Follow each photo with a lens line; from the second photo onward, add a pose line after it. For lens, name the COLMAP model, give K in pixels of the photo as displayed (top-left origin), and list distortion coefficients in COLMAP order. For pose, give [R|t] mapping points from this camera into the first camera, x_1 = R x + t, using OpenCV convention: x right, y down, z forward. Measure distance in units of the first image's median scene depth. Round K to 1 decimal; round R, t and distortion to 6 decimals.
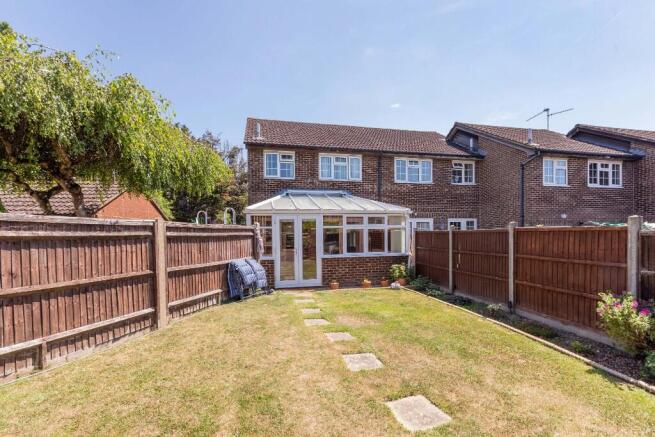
lens RADIAL K [[295.4, 0, 329.7], [0, 295.4, 220.5], [0, 0, 1]] dist [0.002526, 0.000648]
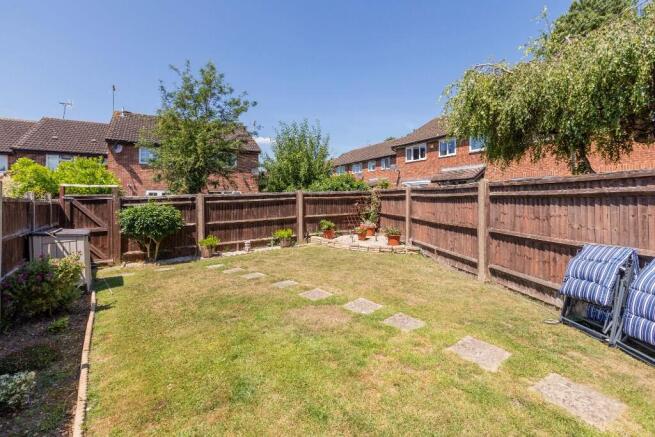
lens RADIAL K [[295.4, 0, 326.8], [0, 295.4, 215.7], [0, 0, 1]] dist [0.002526, 0.000648]
pose [[-0.910214, 0.037924, -0.412398, 0.346825], [0.034695, 0.999281, 0.015318, 0.082667], [0.412683, -0.000366, -0.910875, 1.608436]]
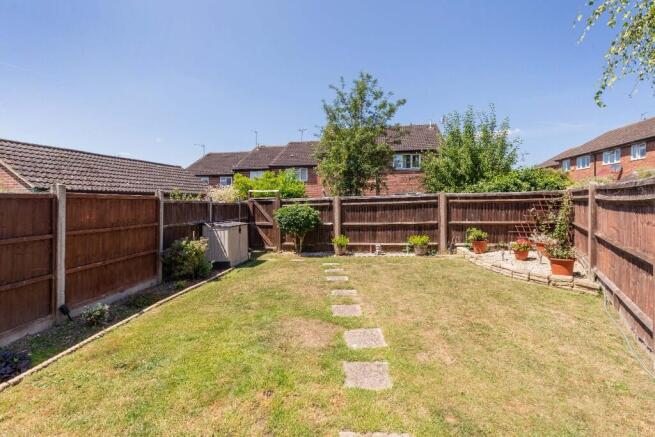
lens RADIAL K [[295.4, 0, 322.7], [0, 295.4, 213.3], [0, 0, 1]] dist [0.002526, 0.000648]
pose [[-0.949754, -0.004683, 0.312963, -0.149021], [-0.007096, 0.999953, -0.006574, 0.076840], [-0.312918, -0.008464, -0.949743, 1.561936]]
